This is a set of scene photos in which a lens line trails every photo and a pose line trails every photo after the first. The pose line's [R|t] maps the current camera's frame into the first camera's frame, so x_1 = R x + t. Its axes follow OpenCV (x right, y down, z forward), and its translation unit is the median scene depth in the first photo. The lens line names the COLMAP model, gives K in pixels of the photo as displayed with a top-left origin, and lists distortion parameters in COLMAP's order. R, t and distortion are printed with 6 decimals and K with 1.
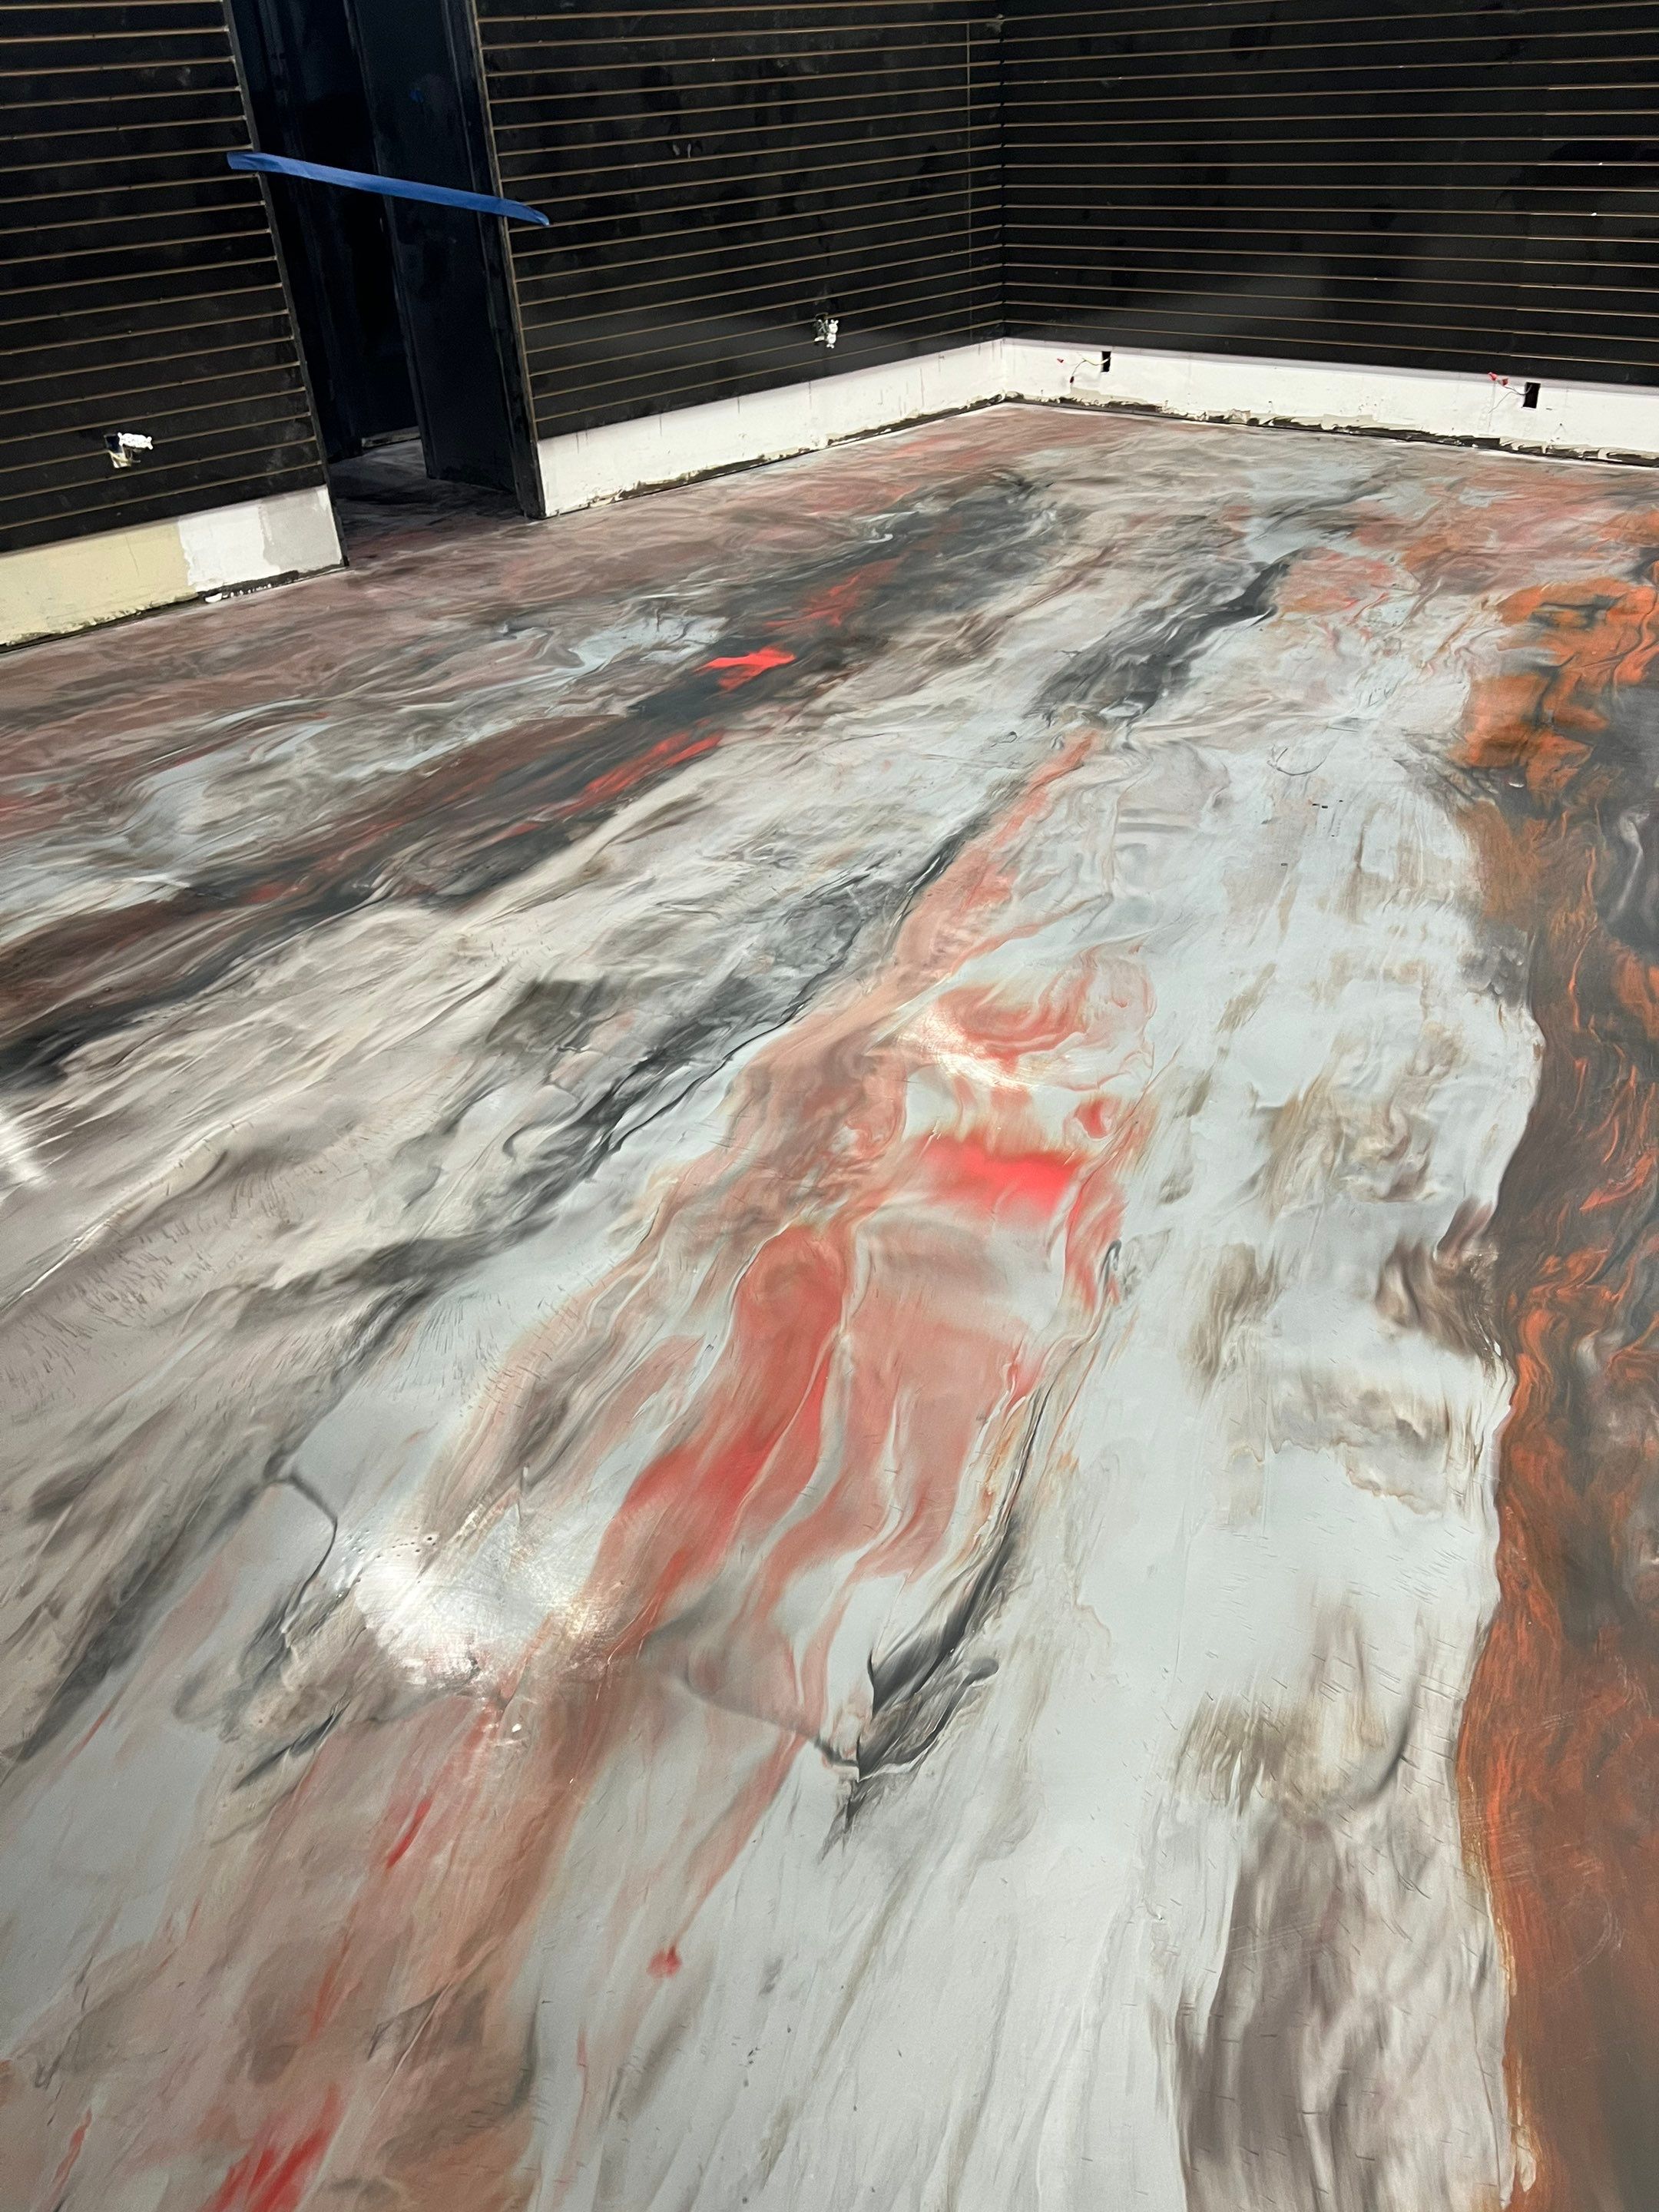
lens RADIAL K [[1672.6, 0, 842.2], [0, 1672.6, 1114.2], [0, 0, 1]] dist [0.045575, -0.042003]
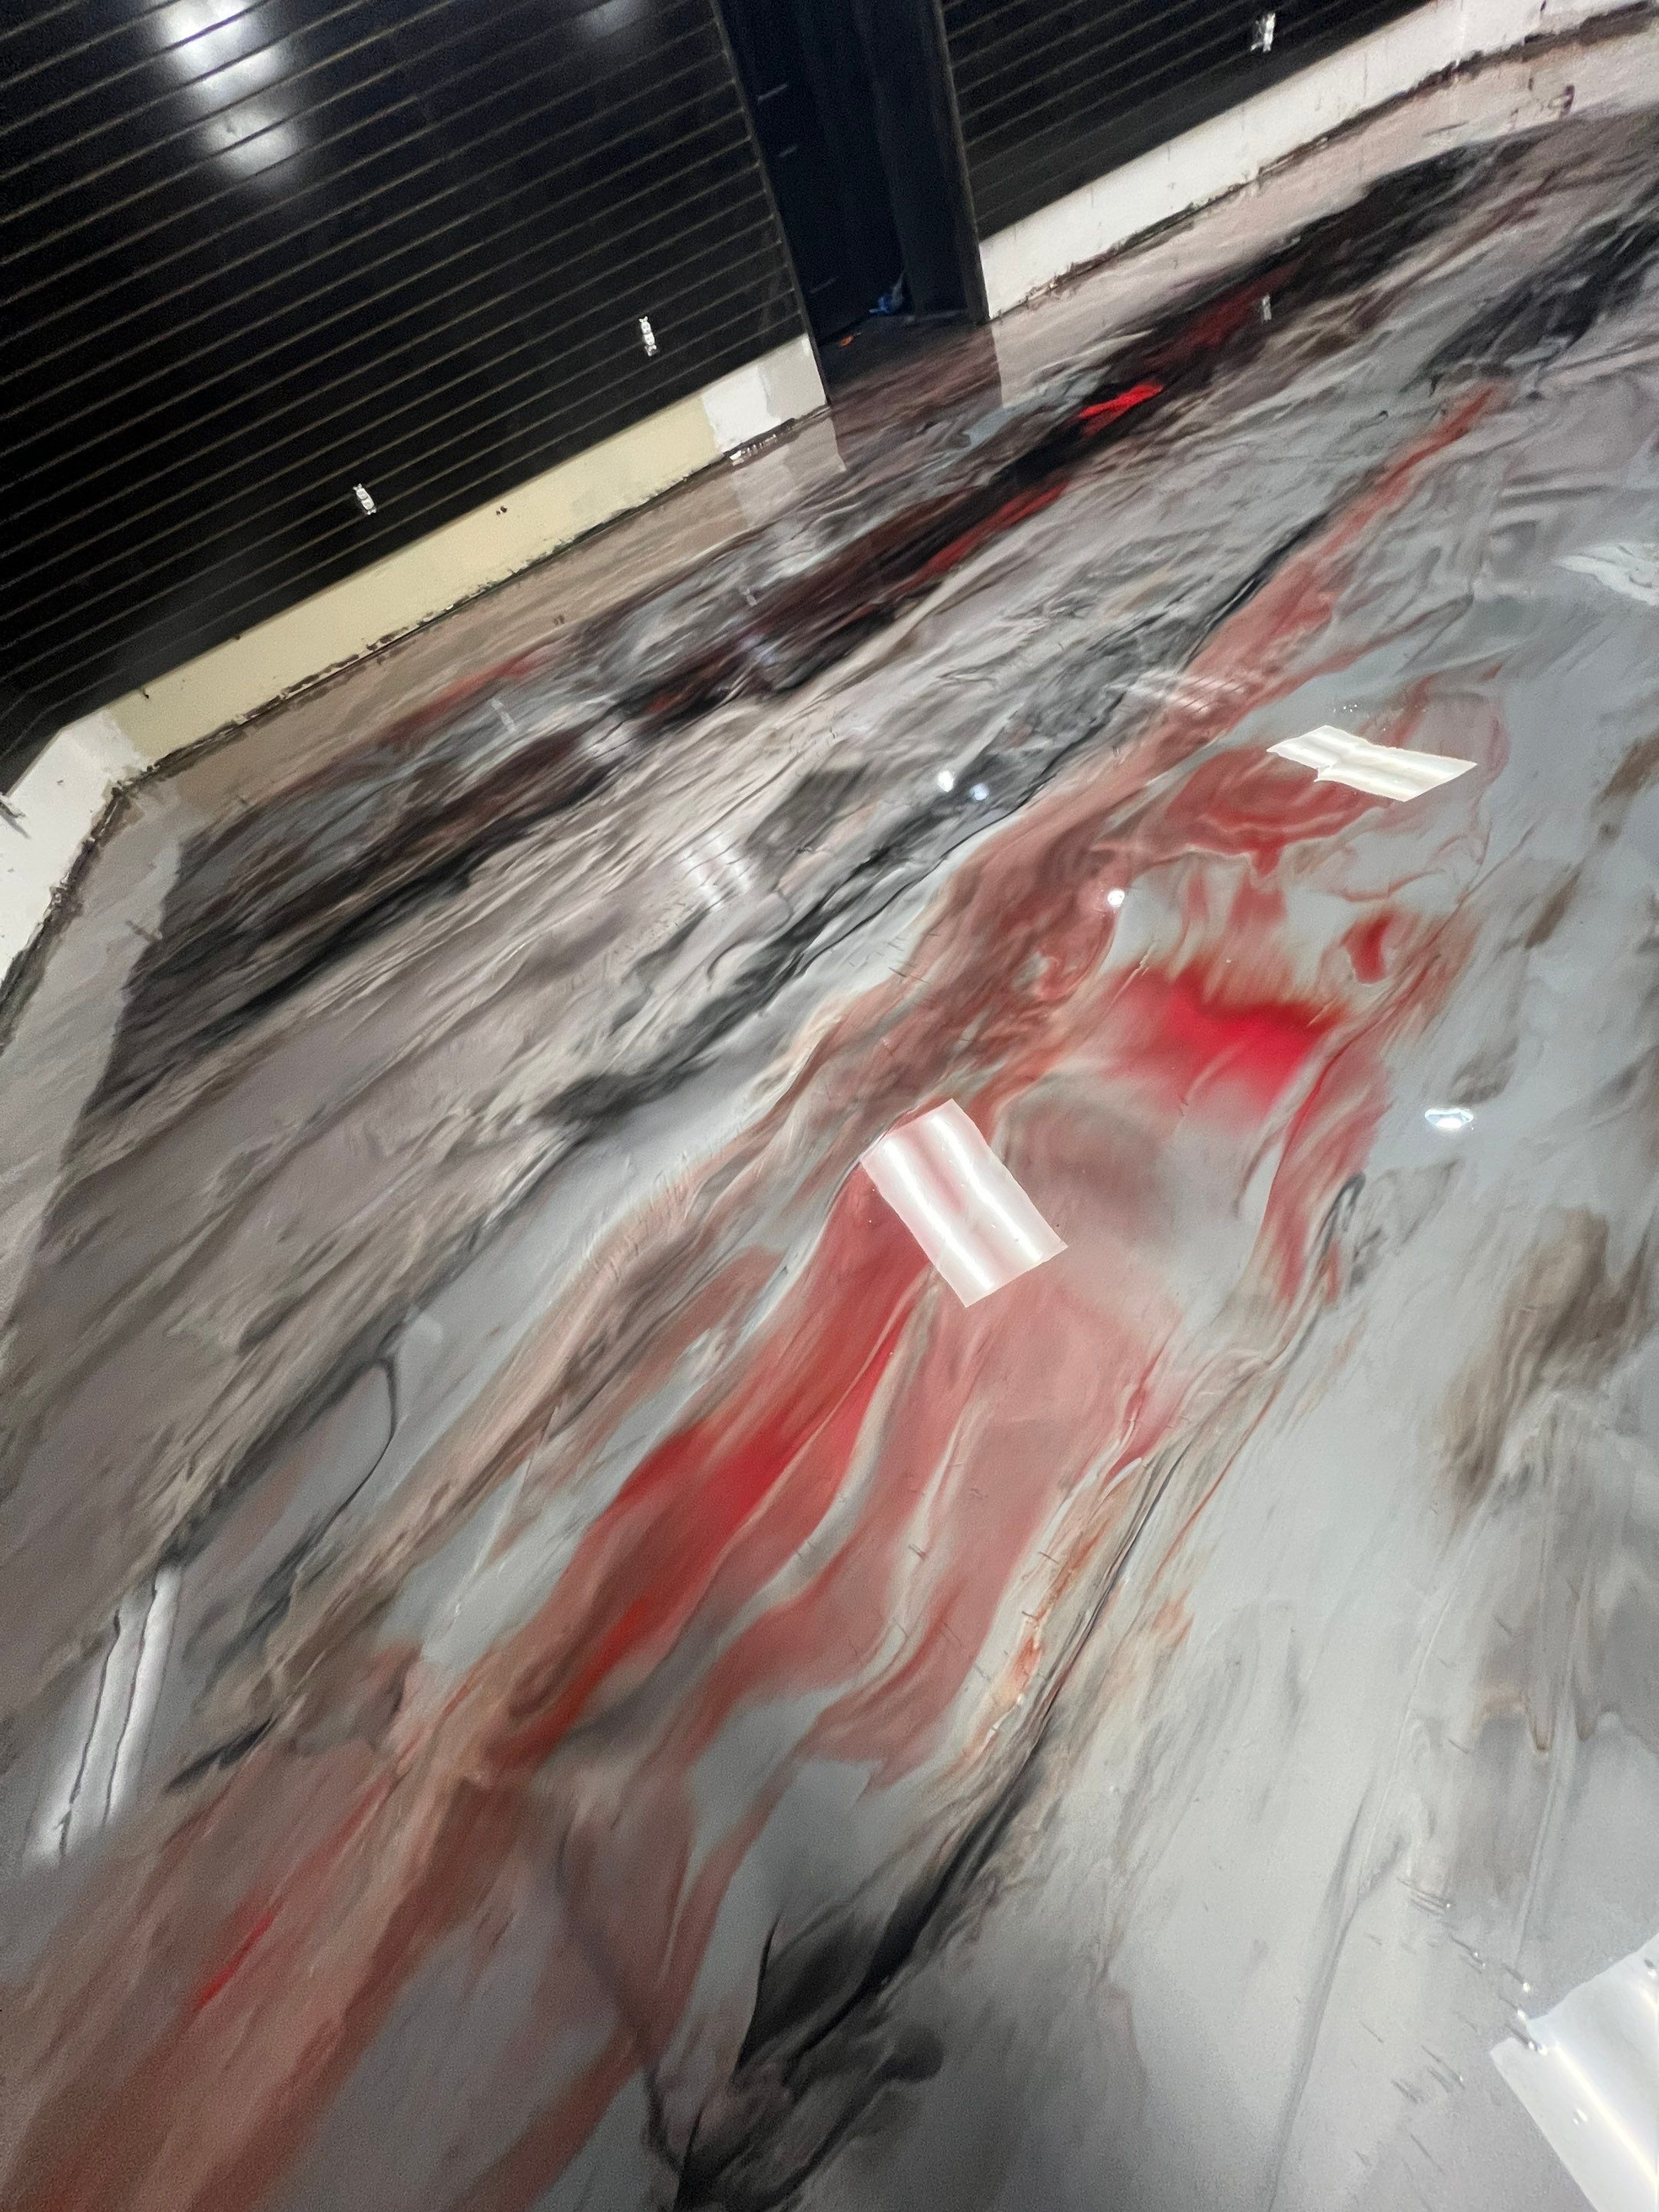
lens RADIAL K [[878.0, 0, 840.8], [0, 878.0, 1117.7], [0, 0, 1]] dist [-0.011792, 0.002600]
pose [[0.902740, 0.090405, -0.420581, 0.097981], [0.062494, 0.939738, 0.336136, -0.064015], [0.425624, -0.329727, 0.842689, 0.499489]]
